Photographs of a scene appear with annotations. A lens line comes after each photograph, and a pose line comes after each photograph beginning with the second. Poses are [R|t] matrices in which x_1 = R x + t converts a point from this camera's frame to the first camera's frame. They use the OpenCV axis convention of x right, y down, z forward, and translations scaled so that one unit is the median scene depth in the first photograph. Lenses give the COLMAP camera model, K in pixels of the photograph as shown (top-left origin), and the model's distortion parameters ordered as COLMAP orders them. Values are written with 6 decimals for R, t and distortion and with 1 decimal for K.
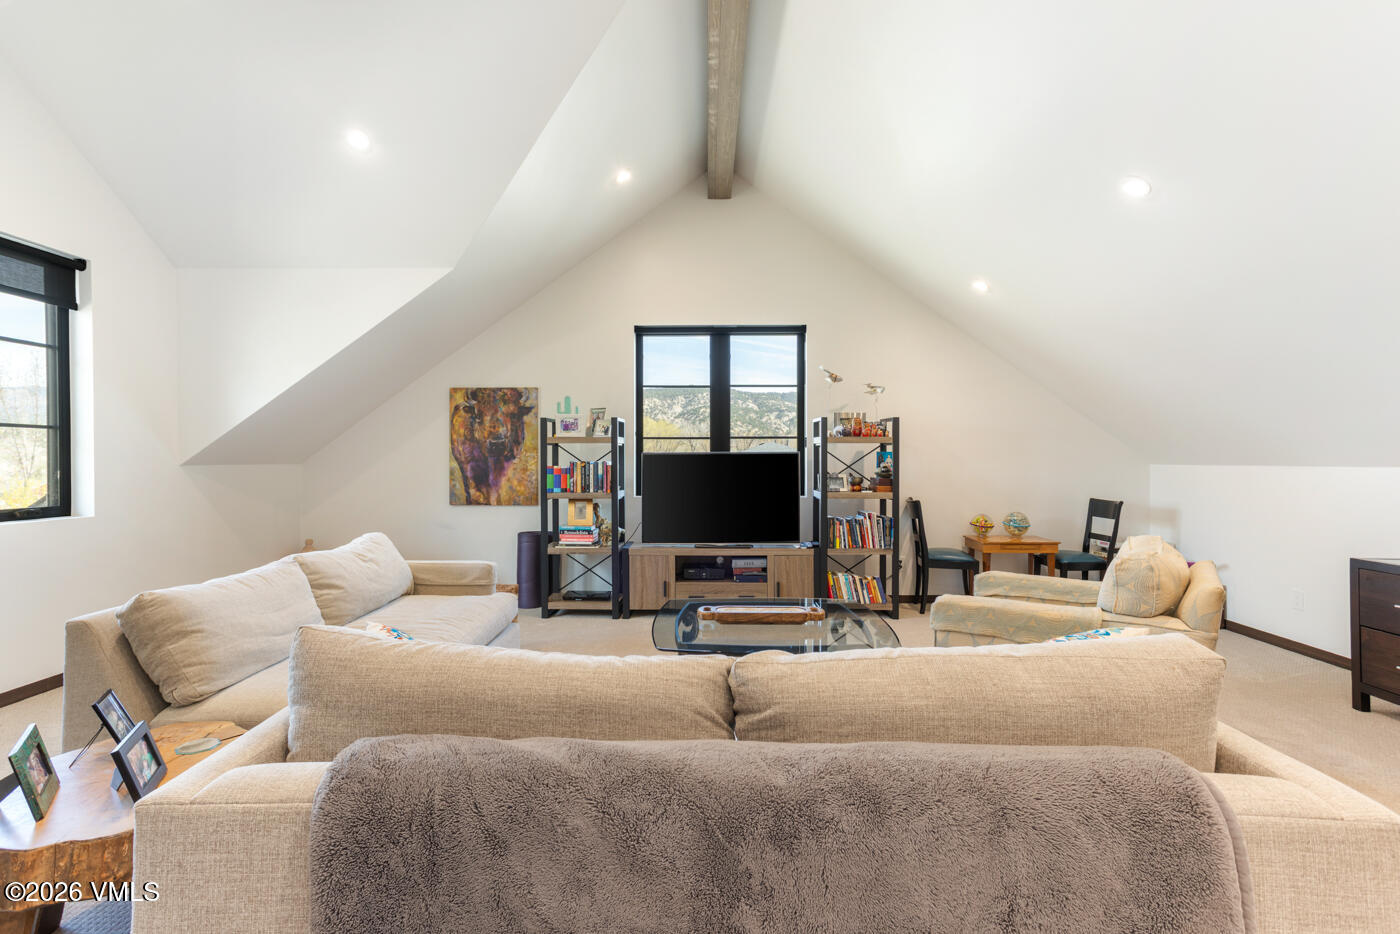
lens RADIAL K [[684.4, 0, 700.2], [0, 684.4, 461.0], [0, 0, 1]] dist [-0.033813, 0.041588]
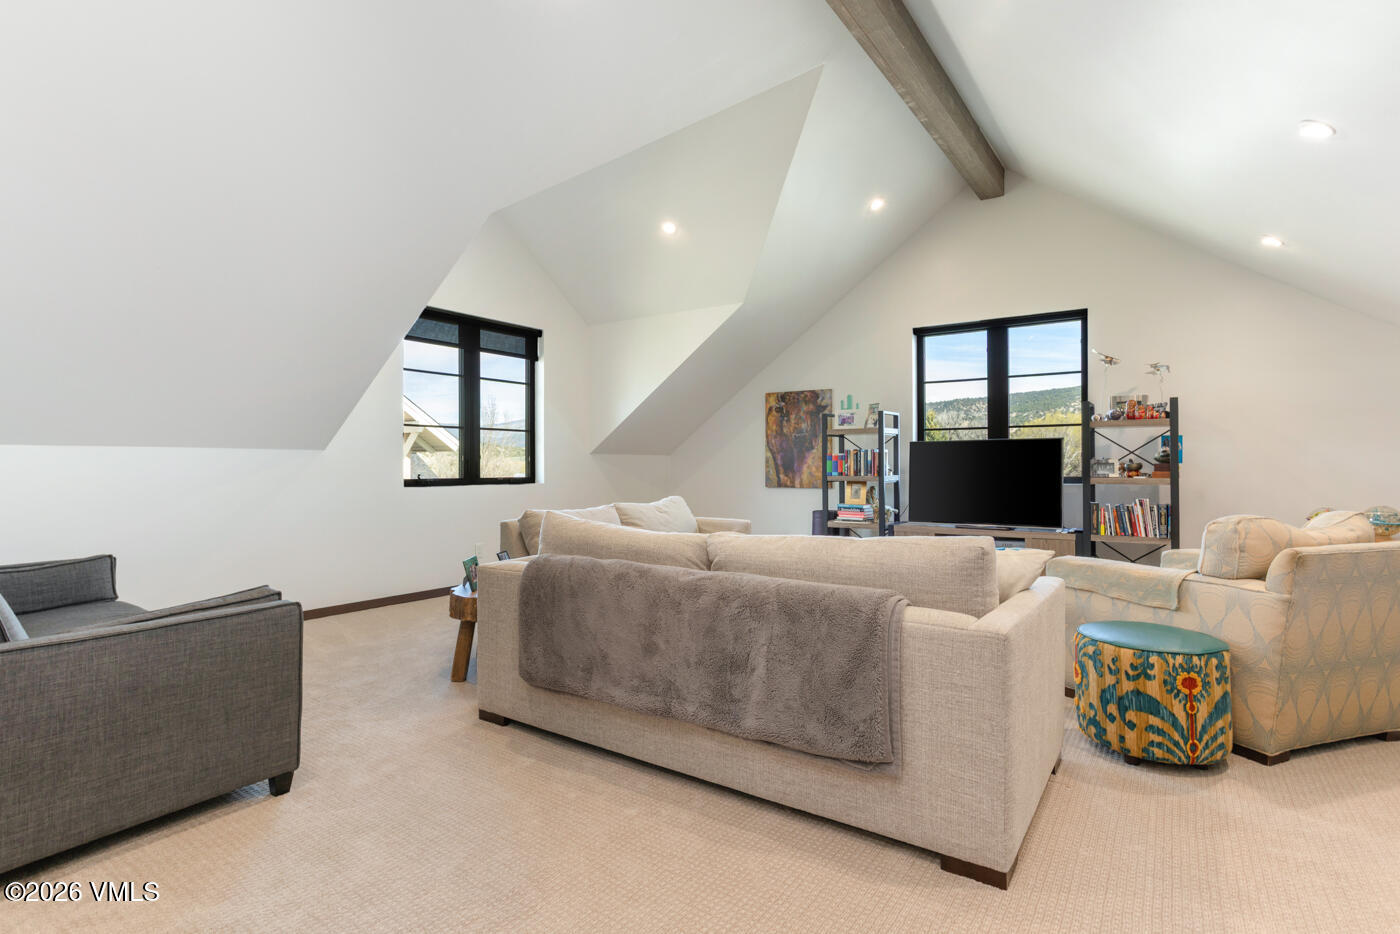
lens RADIAL K [[703.2, 0, 697.5], [0, 703.2, 459.6], [0, 0, 1]] dist [-0.063696, 0.045293]
pose [[0.824677, -0.006386, -0.565567, 0.277193], [0.000606, 0.999946, -0.010408, 0.029693], [0.565603, 0.008240, 0.824636, -0.141165]]
